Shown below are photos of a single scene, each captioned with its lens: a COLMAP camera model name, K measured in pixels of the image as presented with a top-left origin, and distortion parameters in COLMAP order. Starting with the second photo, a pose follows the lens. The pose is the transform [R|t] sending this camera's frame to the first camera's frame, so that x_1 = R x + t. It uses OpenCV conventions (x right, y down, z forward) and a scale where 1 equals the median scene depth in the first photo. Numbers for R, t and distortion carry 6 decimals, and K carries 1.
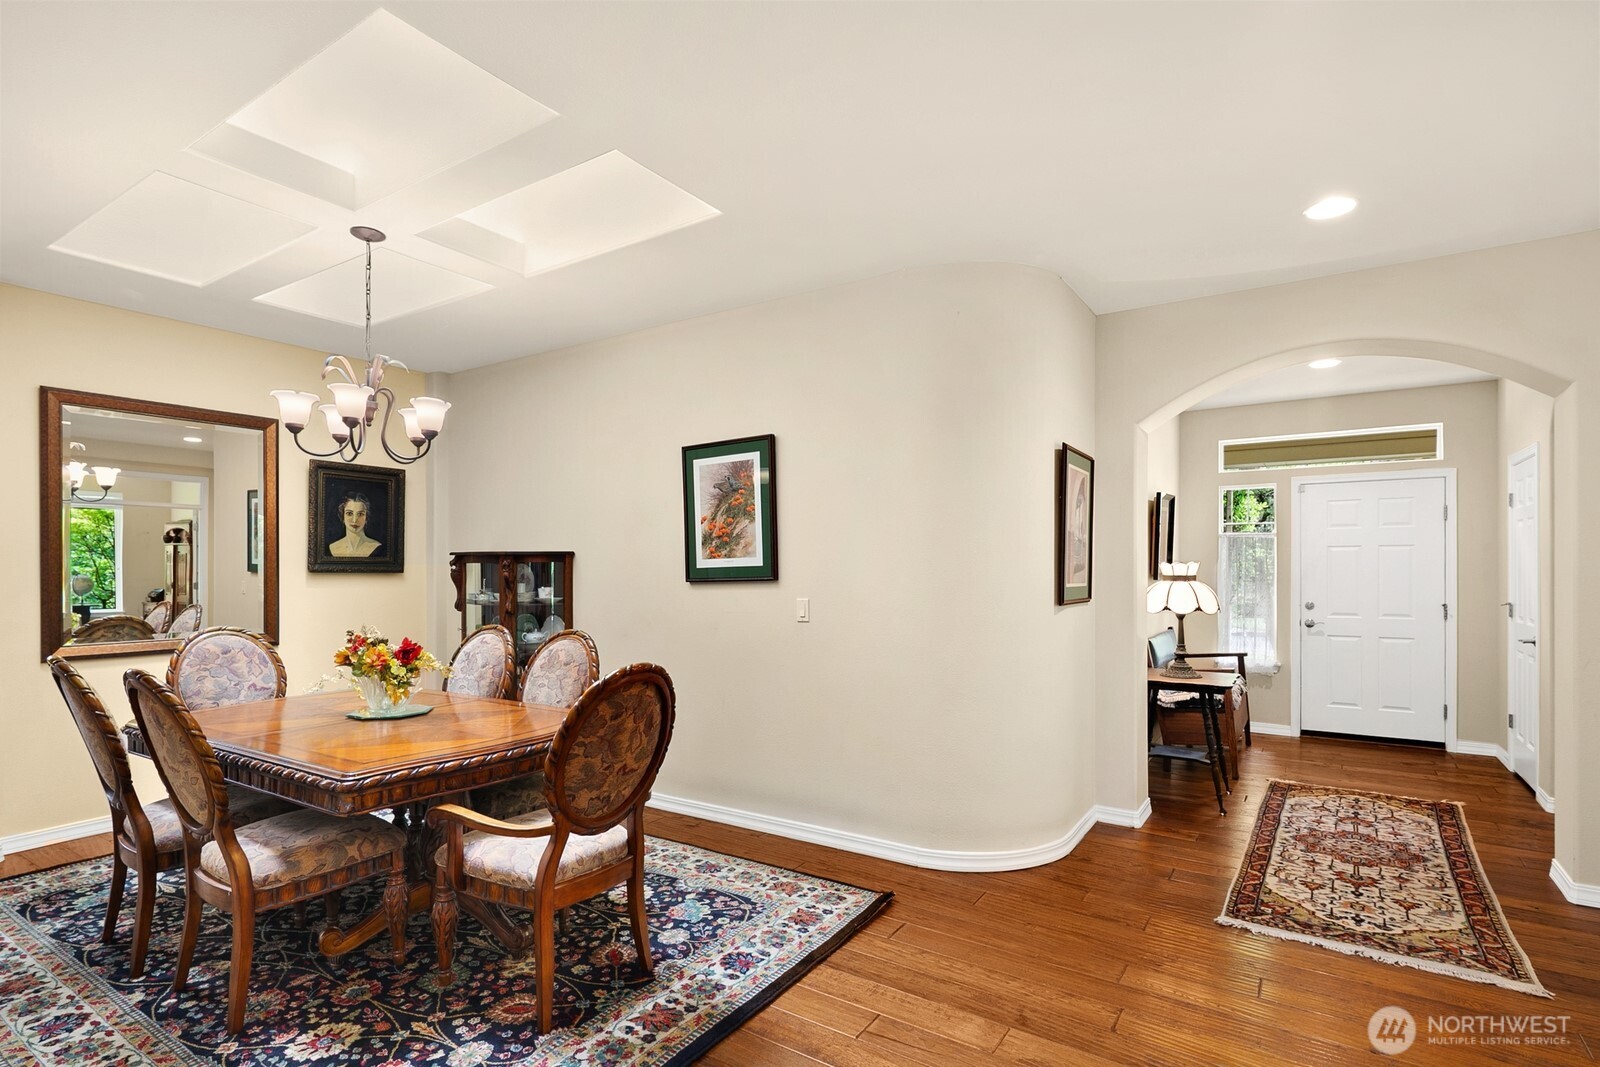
lens RADIAL K [[788.2, 0, 811.1], [0, 788.2, 566.8], [0, 0, 1]] dist [-0.000584, -0.000982]
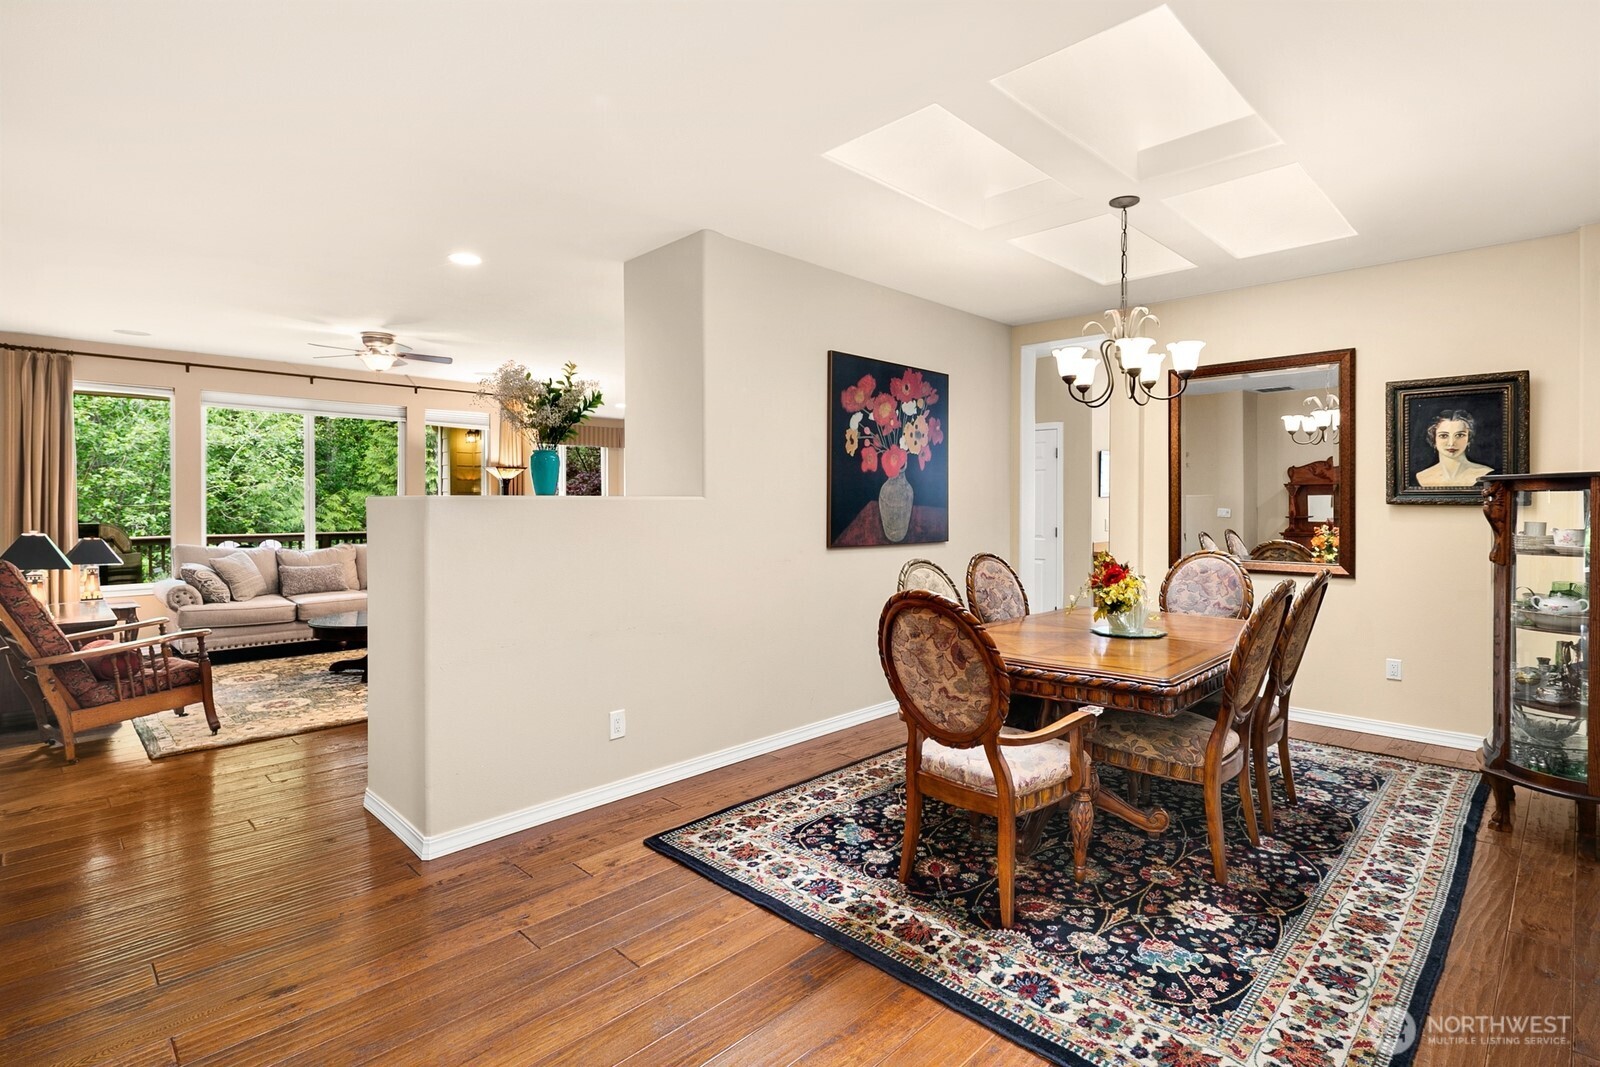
lens RADIAL K [[788.2, 0, 798.4], [0, 788.2, 509.9], [0, 0, 1]] dist [-0.000584, -0.000982]
pose [[-0.220508, 0.010304, -0.975331, 0.605939], [0.002178, 0.999947, 0.010072, 0.003952], [0.975383, 0.000096, -0.220519, 0.768641]]
